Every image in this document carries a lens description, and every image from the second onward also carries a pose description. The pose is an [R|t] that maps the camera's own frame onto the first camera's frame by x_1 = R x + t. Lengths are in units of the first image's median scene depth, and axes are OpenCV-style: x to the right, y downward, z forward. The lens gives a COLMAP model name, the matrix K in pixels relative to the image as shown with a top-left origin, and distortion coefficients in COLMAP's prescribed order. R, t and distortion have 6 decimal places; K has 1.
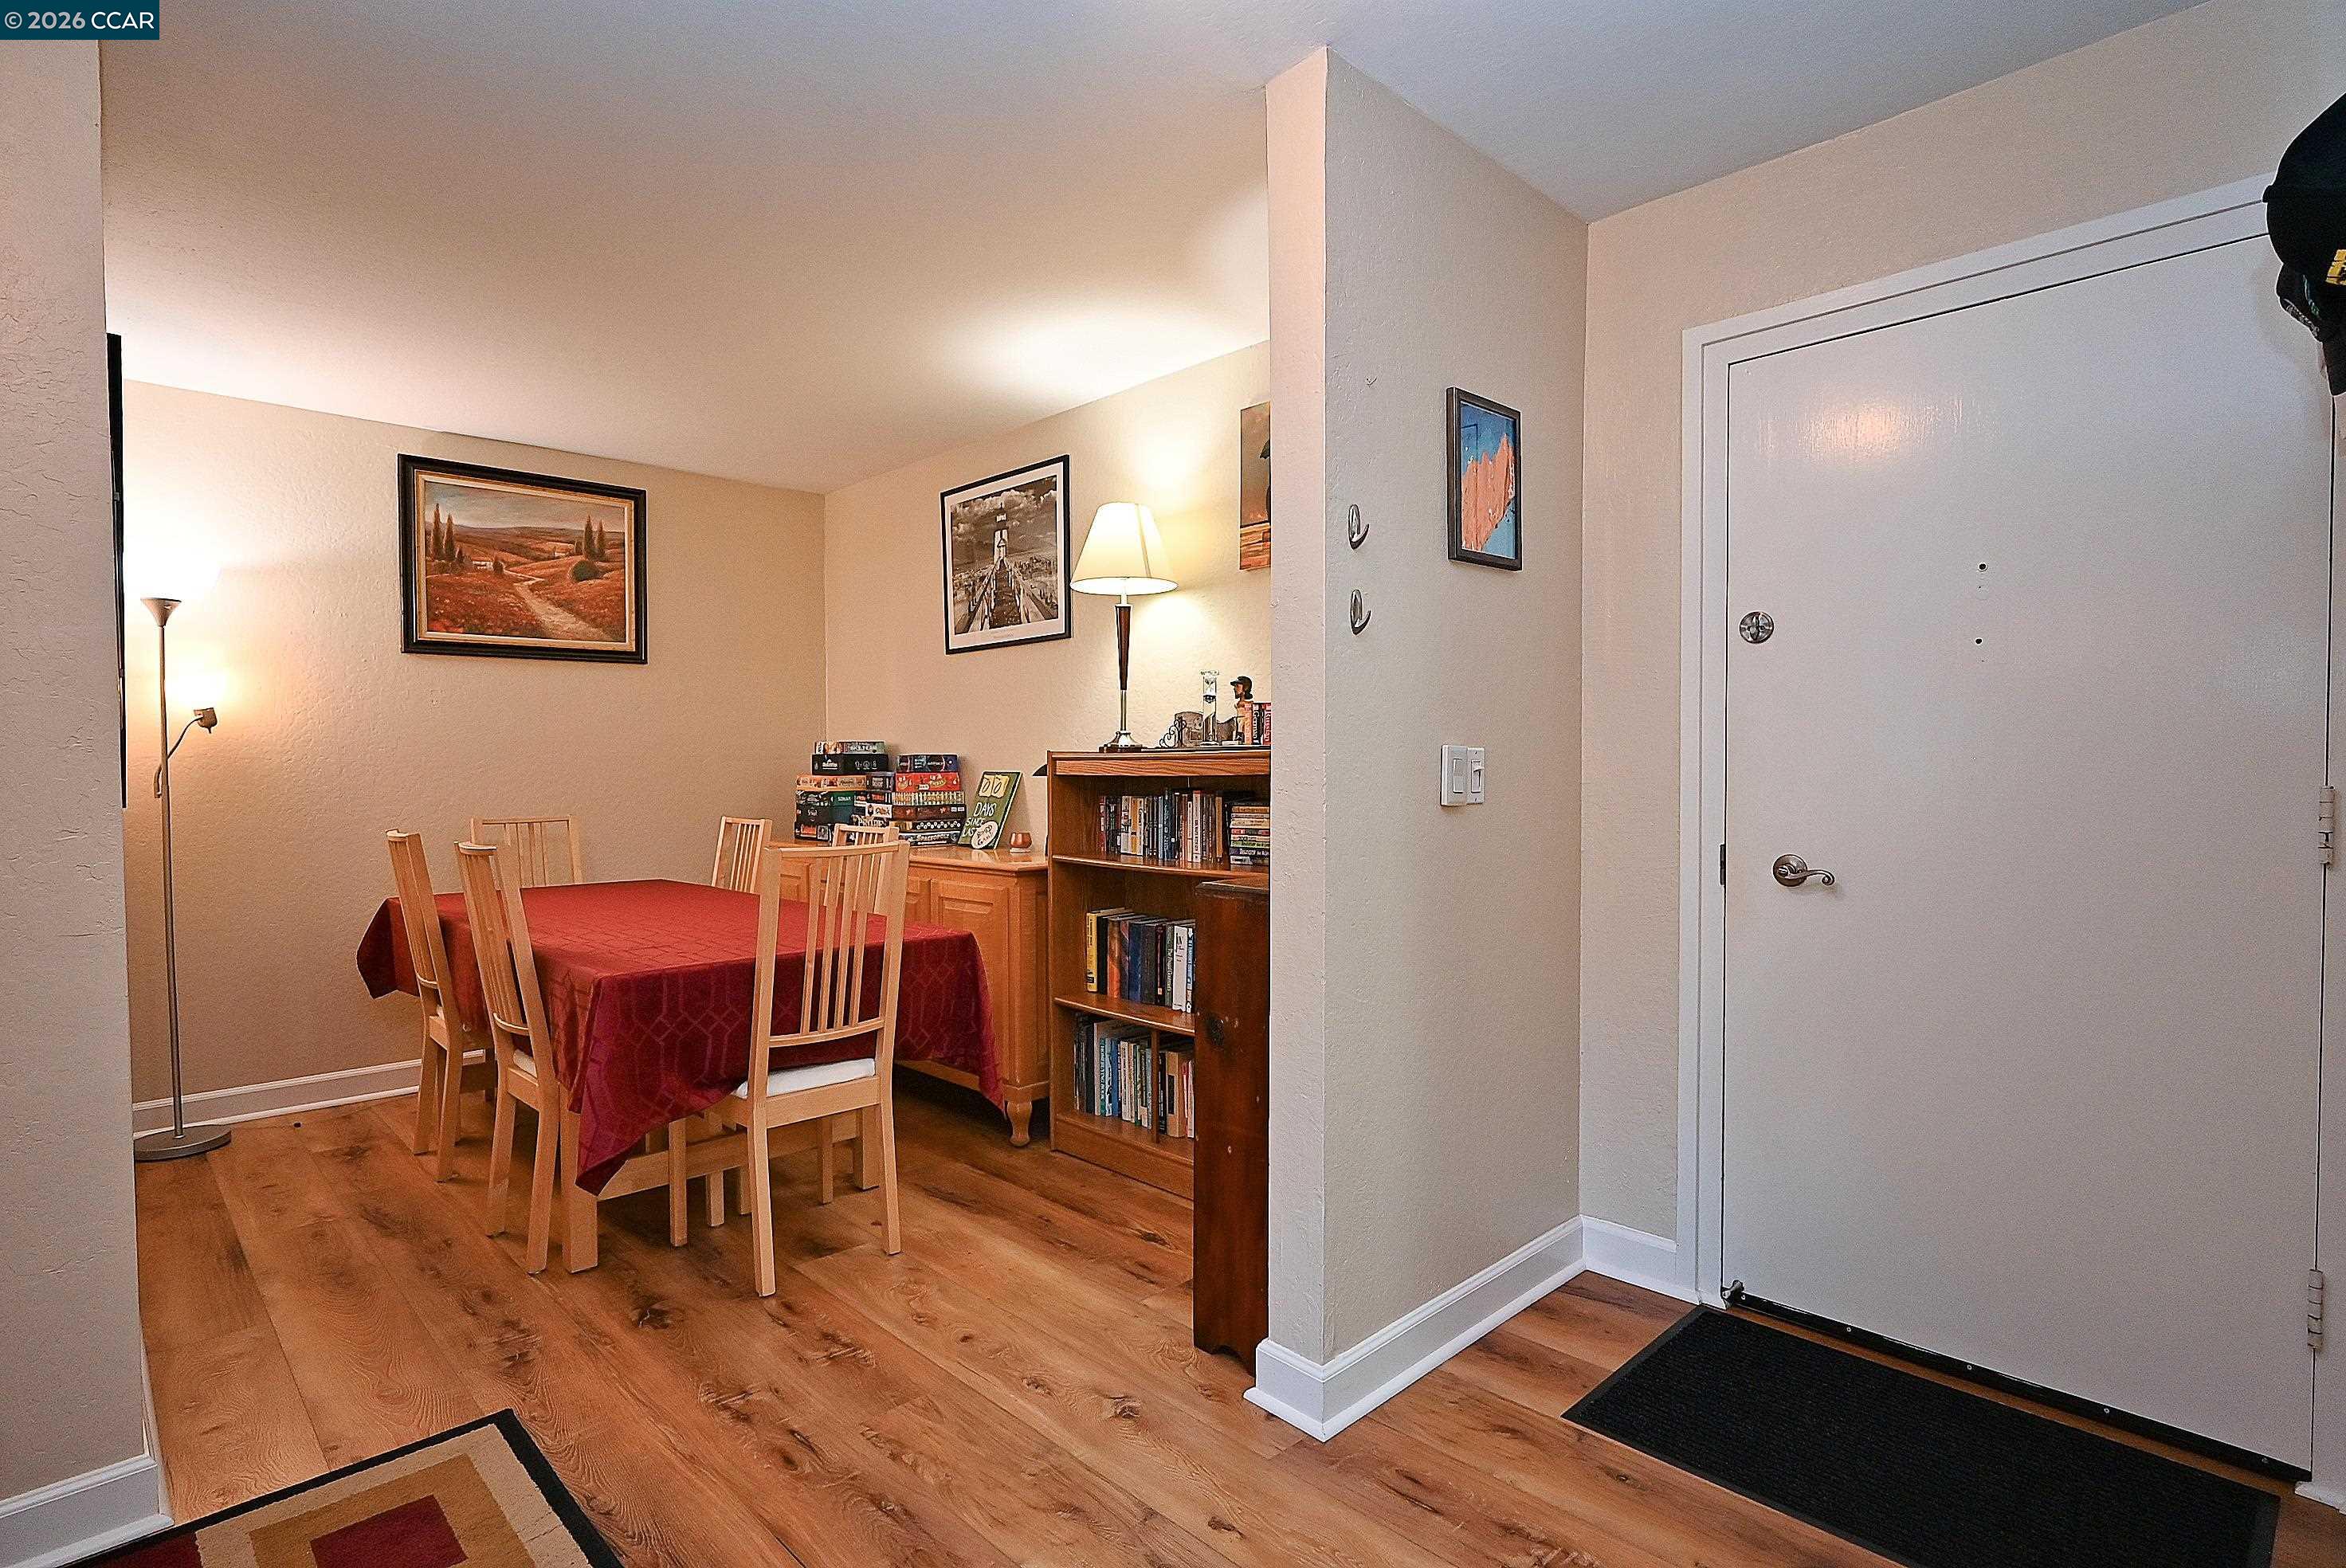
lens RADIAL K [[1157.5, 0, 1170.1], [0, 1157.5, 786.2], [0, 0, 1]] dist [-0.009114, 0.006454]
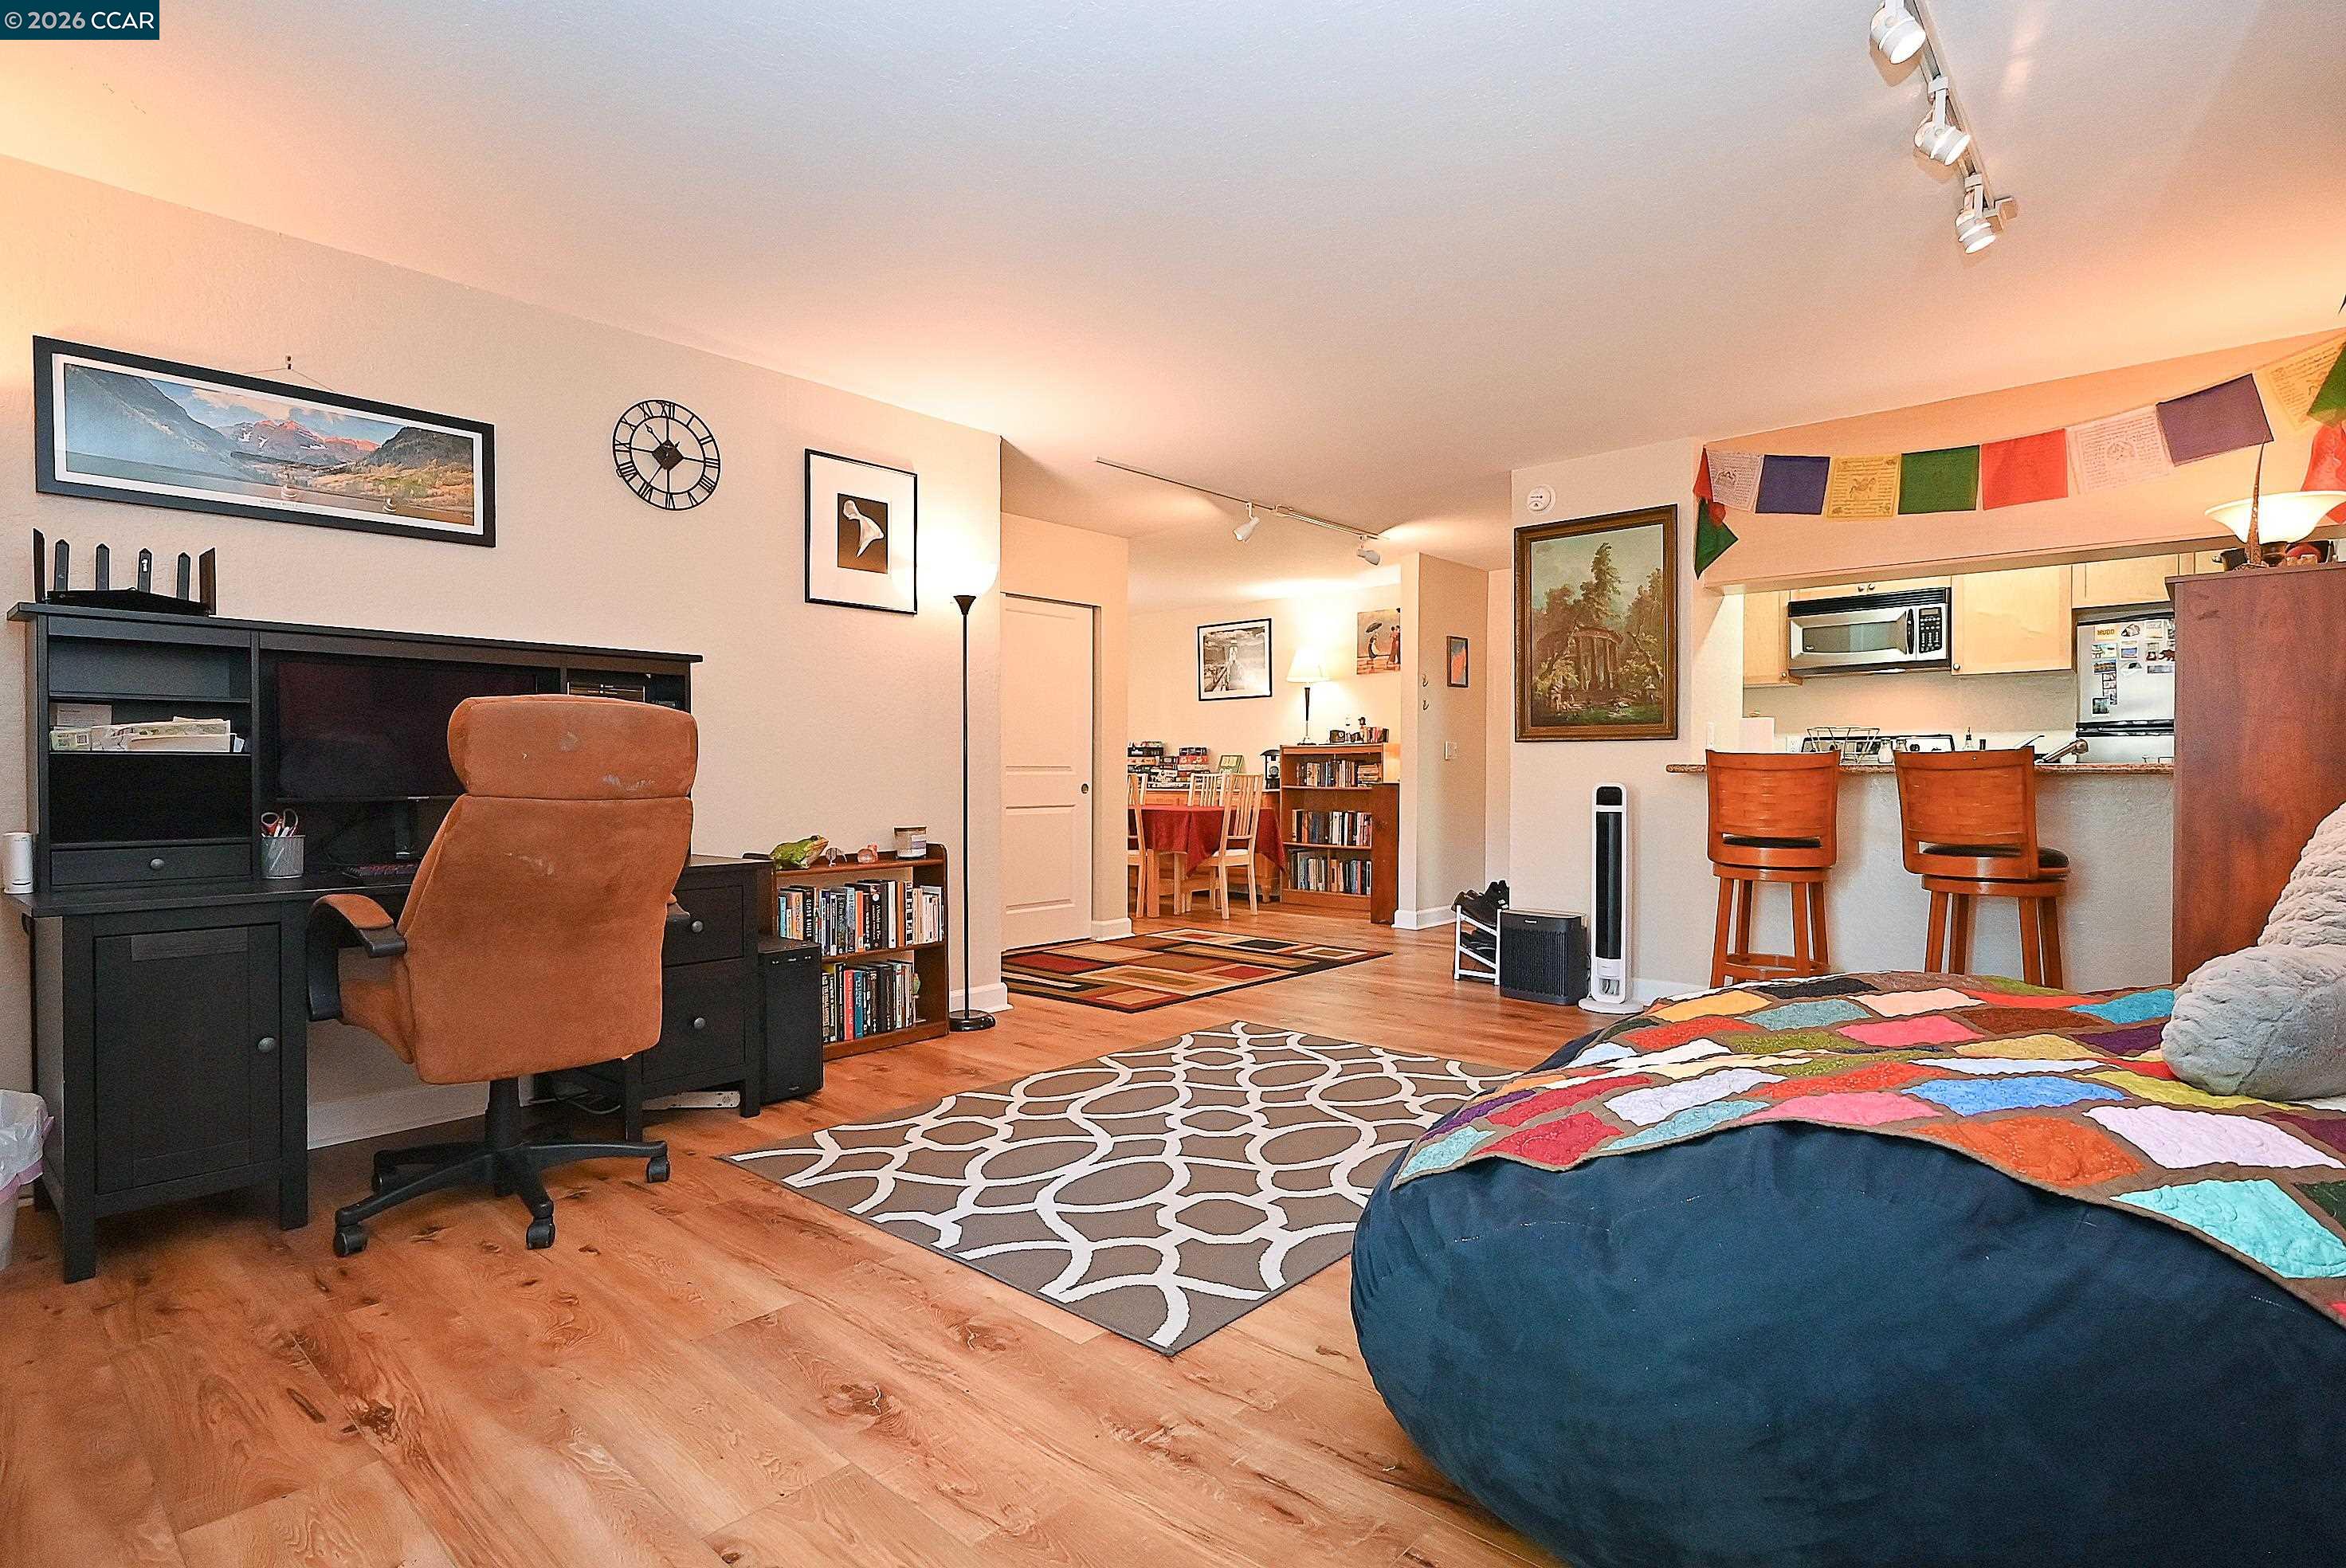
lens RADIAL K [[1157.5, 0, 1170.1], [0, 1157.5, 786.2], [0, 0, 1]] dist [-0.009114, 0.006454]
pose [[0.997361, 0.005072, 0.072431, -0.528438], [-0.004403, 0.999946, -0.009394, 0.085513], [-0.072475, 0.009050, 0.997329, -1.505346]]
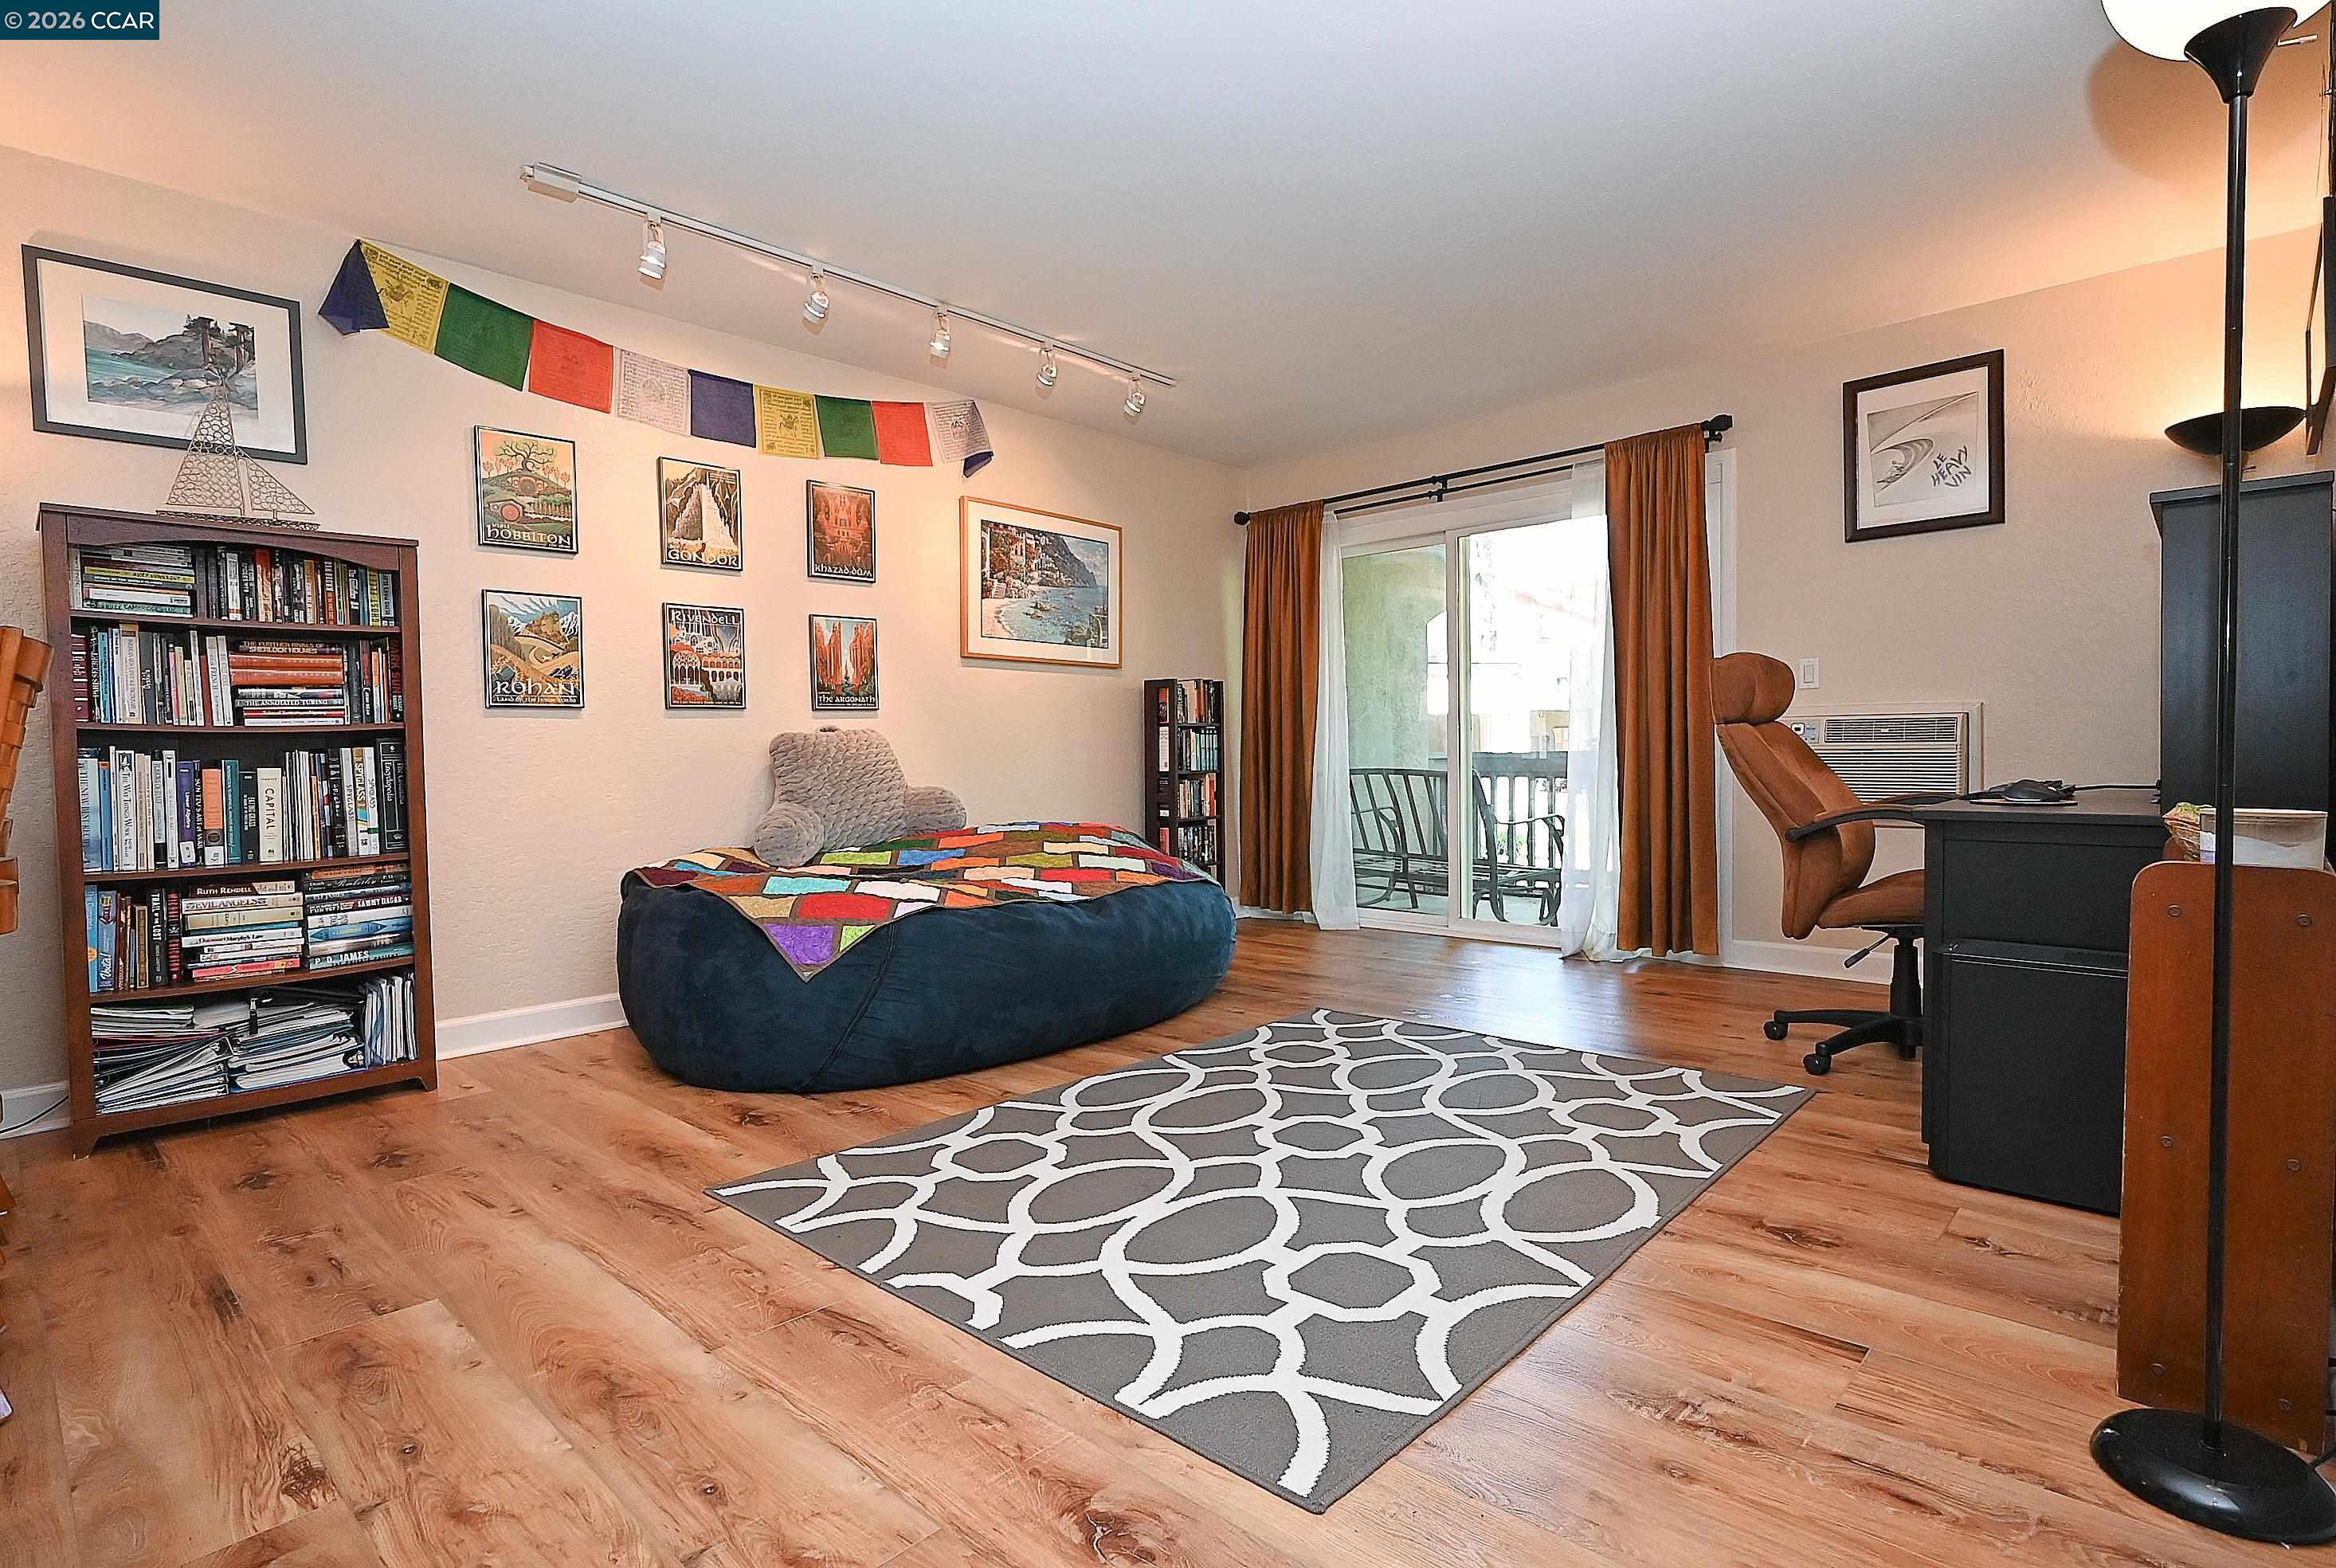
lens RADIAL K [[1160.4, 0, 1176.3], [0, 1160.4, 786.6], [0, 0, 1]] dist [-0.001553, 0.000485]
pose [[-0.998604, 0.021742, -0.048132, -0.295474], [0.019255, 0.998485, 0.051541, 0.079864], [0.049180, 0.050543, -0.997510, 0.184918]]
